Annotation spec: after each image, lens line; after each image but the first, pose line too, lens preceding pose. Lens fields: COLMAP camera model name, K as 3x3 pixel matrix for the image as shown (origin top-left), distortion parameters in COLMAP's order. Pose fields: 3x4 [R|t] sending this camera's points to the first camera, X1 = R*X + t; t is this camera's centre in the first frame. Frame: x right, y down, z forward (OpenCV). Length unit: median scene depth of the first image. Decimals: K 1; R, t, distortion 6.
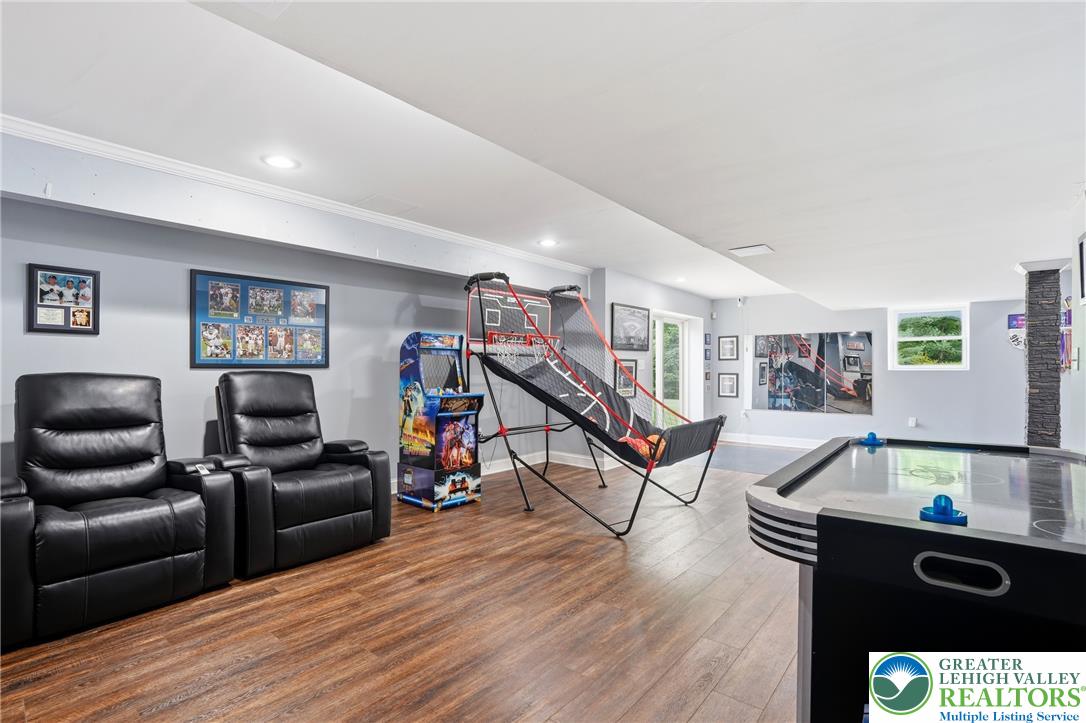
lens RADIAL K [[498.4, 0, 541.8], [0, 498.4, 365.8], [0, 0, 1]] dist [-0.031974, 0.001340]
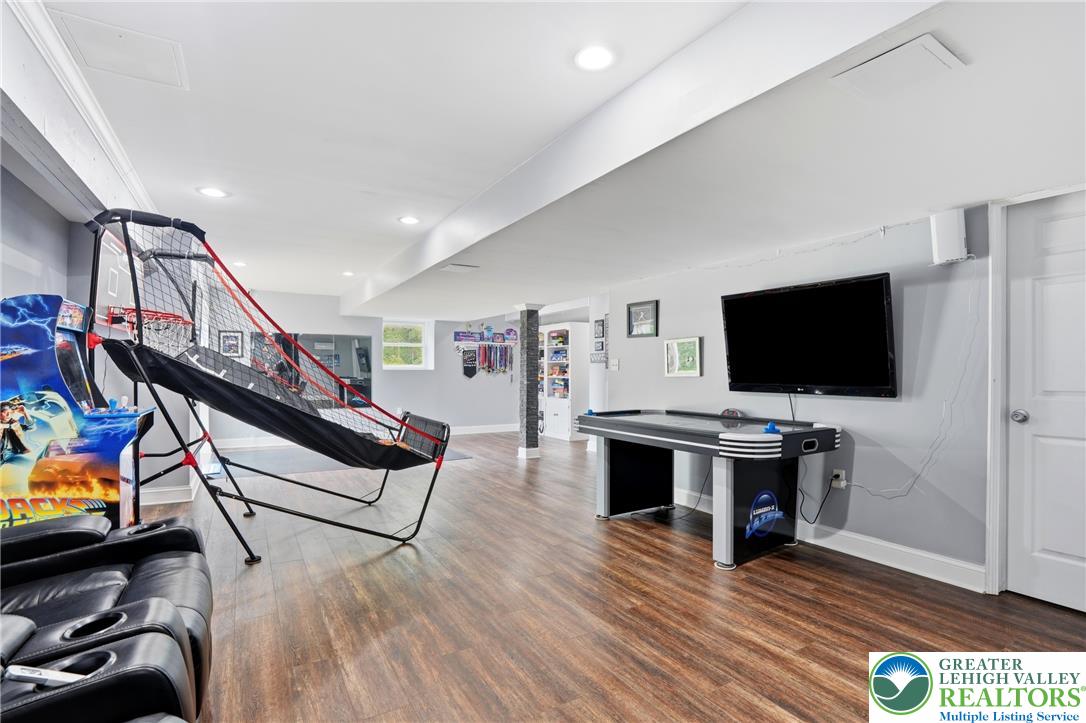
lens RADIAL K [[498.4, 0, 539.5], [0, 498.4, 365.9], [0, 0, 1]] dist [-0.031974, 0.001340]
pose [[0.352297, 0.007359, 0.935860, -0.546085], [-0.010447, 0.999938, -0.003930, 0.002887], [-0.935830, -0.008393, 0.352351, 0.351720]]
